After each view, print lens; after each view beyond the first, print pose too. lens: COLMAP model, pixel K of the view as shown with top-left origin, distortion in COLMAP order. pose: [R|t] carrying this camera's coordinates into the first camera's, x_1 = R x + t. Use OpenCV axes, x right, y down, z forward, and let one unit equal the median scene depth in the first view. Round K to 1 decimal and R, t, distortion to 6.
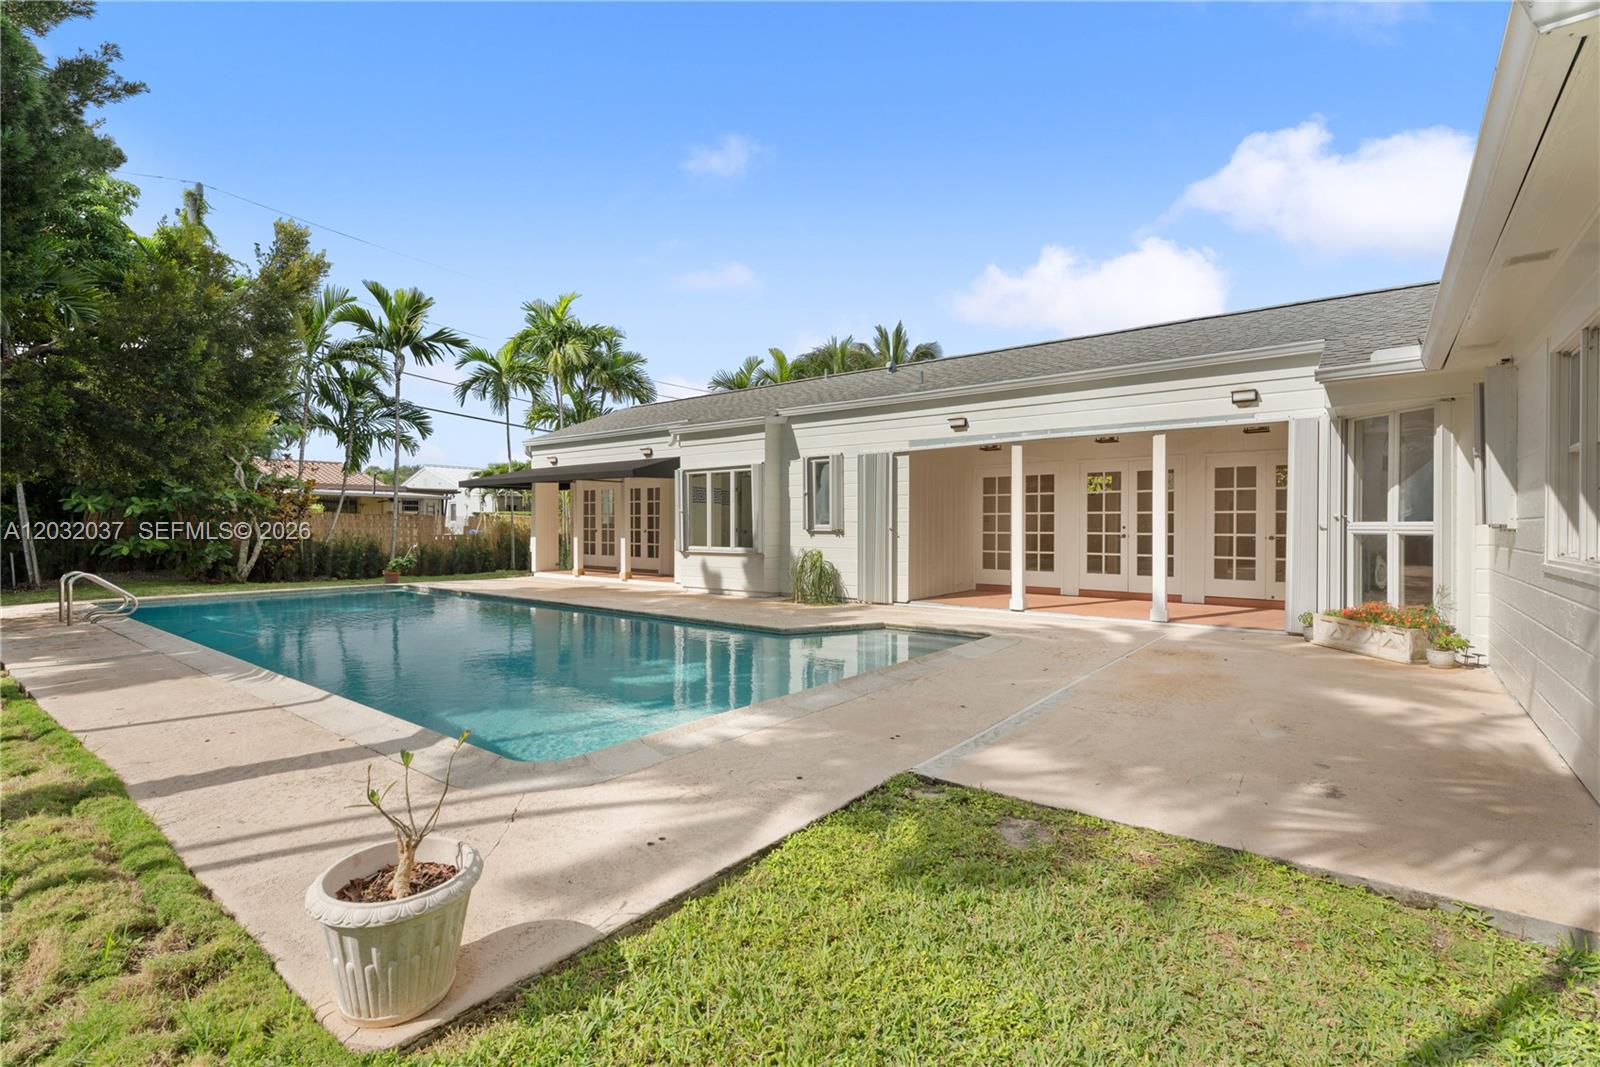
lens RADIAL K [[726.1, 0, 800.0], [0, 726.1, 533.5], [0, 0, 1]] dist [0.001957, 0.000159]
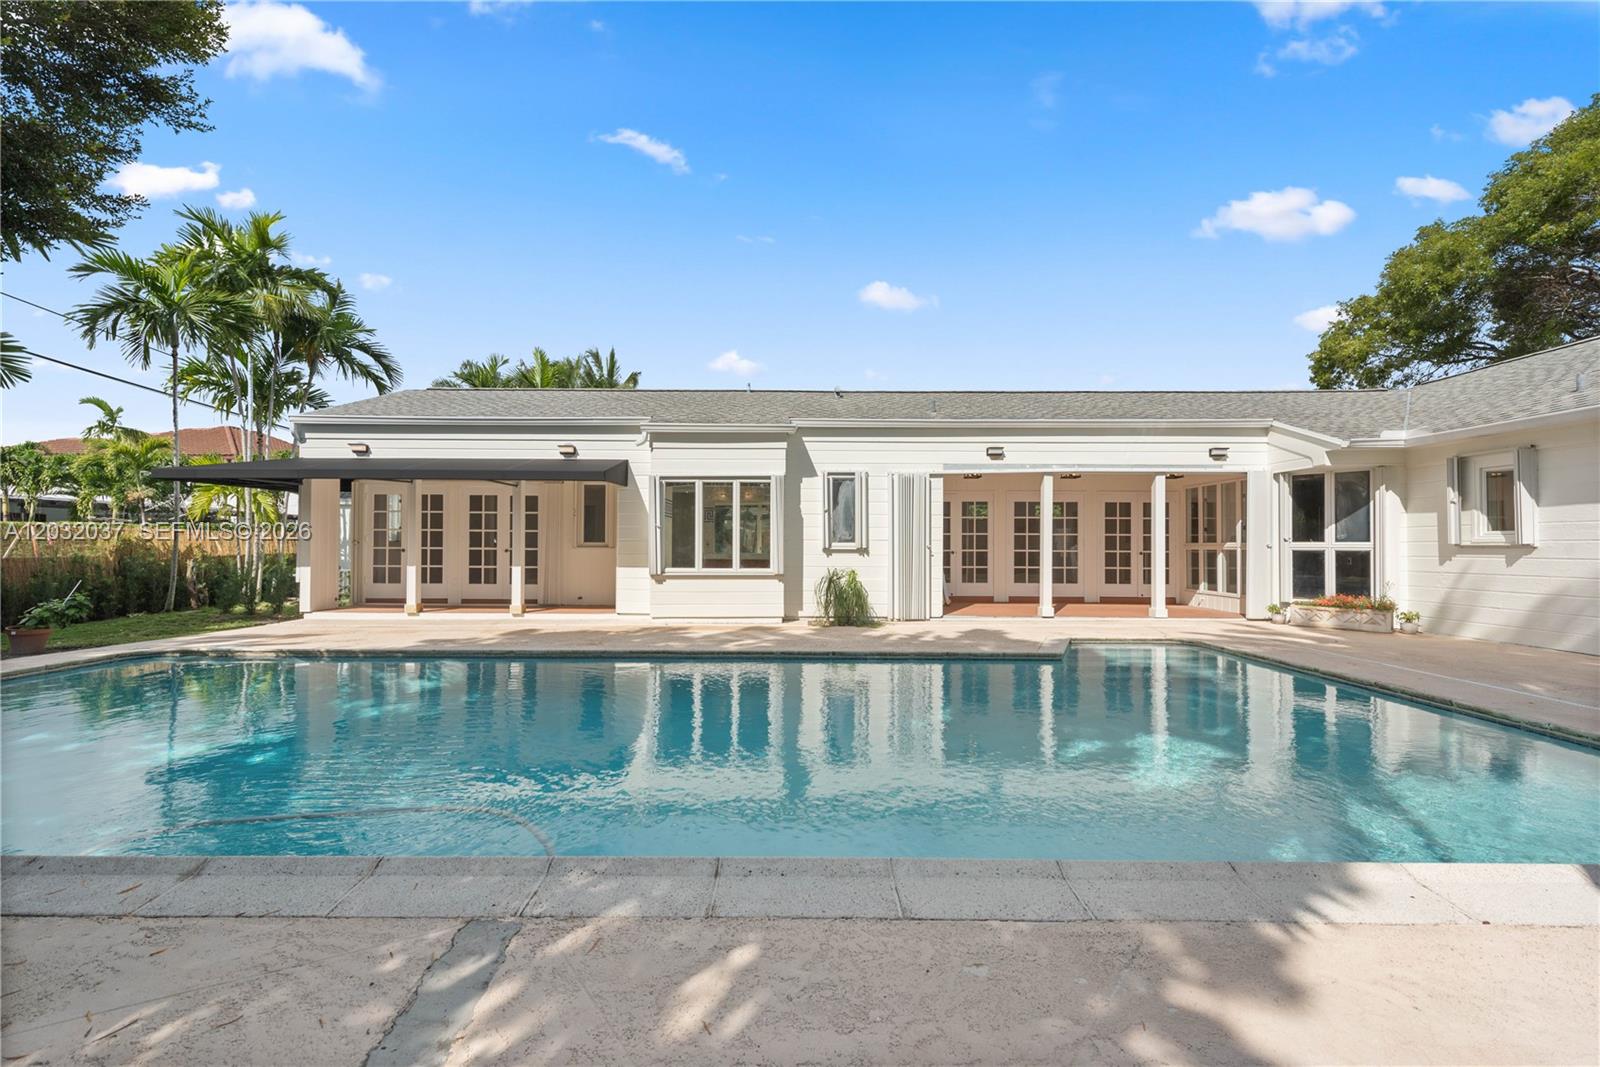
lens RADIAL K [[619.3, 0, 800.0], [0, 619.3, 533.5], [0, 0, 1]] dist [0.007956, -0.000053]
pose [[0.784789, 0.012223, 0.619643, -0.538031], [0.004666, 0.999661, -0.025629, -0.004119], [-0.619746, 0.023005, 0.784465, 0.397222]]
